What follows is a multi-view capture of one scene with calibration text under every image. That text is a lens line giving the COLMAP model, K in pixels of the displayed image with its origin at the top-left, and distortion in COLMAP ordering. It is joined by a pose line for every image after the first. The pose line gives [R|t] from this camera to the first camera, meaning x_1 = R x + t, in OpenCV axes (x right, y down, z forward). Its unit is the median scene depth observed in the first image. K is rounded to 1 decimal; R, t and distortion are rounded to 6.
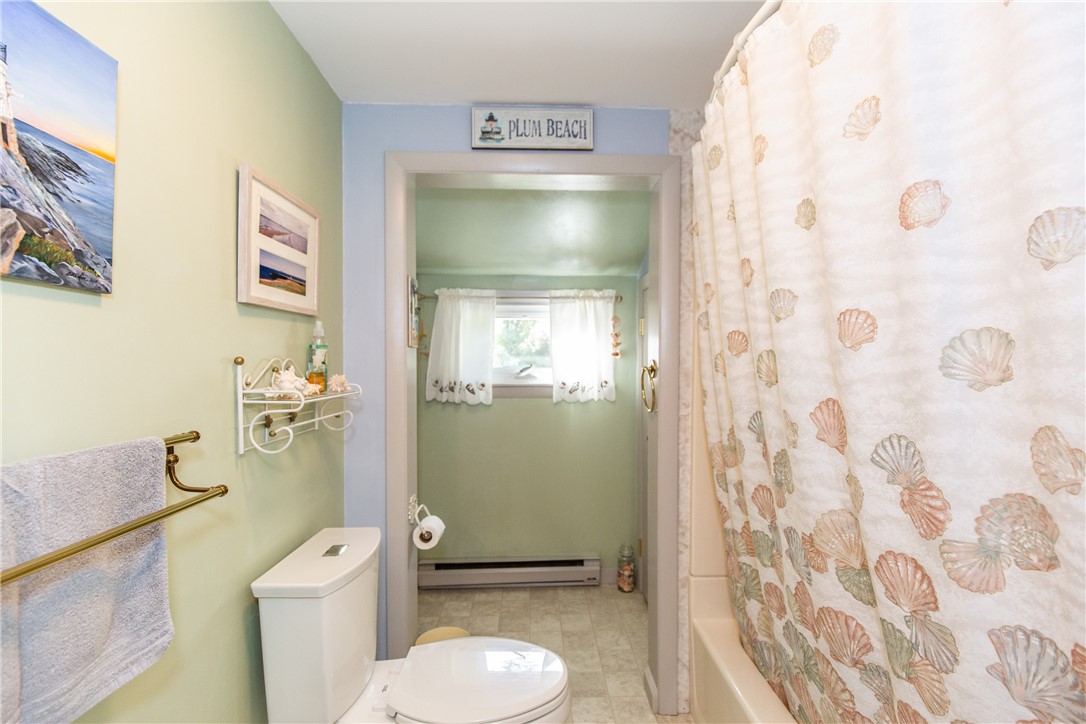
lens RADIAL K [[497.5, 0, 542.9], [0, 497.5, 359.3], [0, 0, 1]] dist [0.001055, 0.000013]
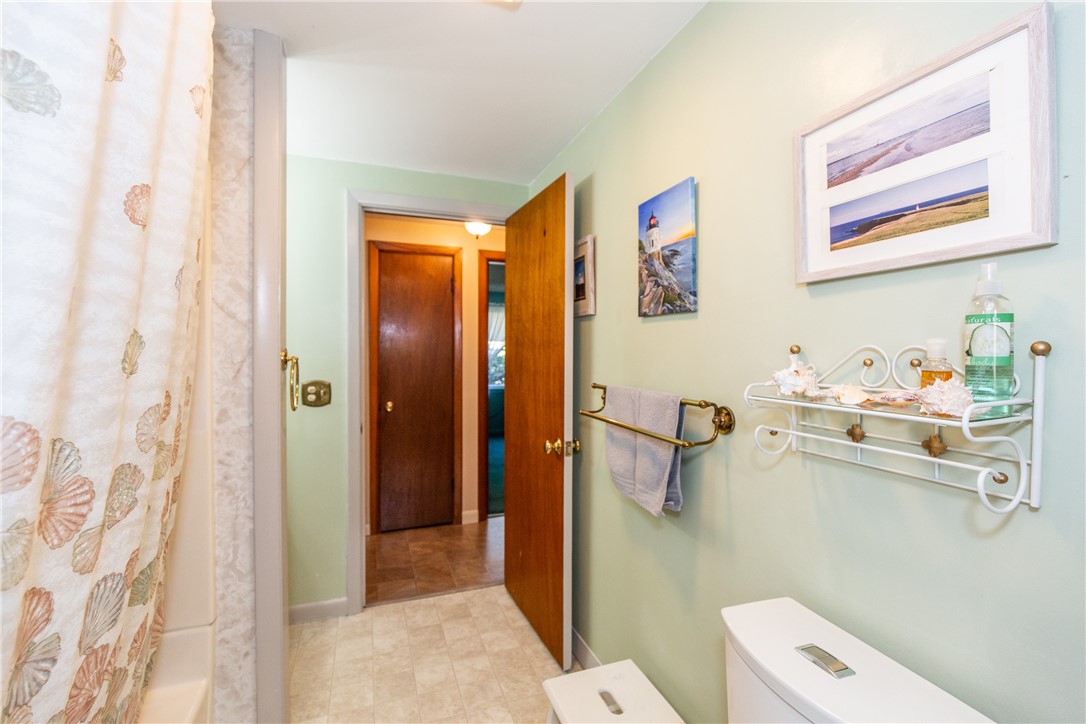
lens RADIAL K [[497.5, 0, 539.2], [0, 497.5, 353.8], [0, 0, 1]] dist [0.001055, 0.000013]
pose [[-0.954403, 0.016864, -0.298045, 0.186878], [0.013899, 0.999831, 0.012065, -0.010980], [0.298198, 0.007373, -0.954476, 2.731638]]
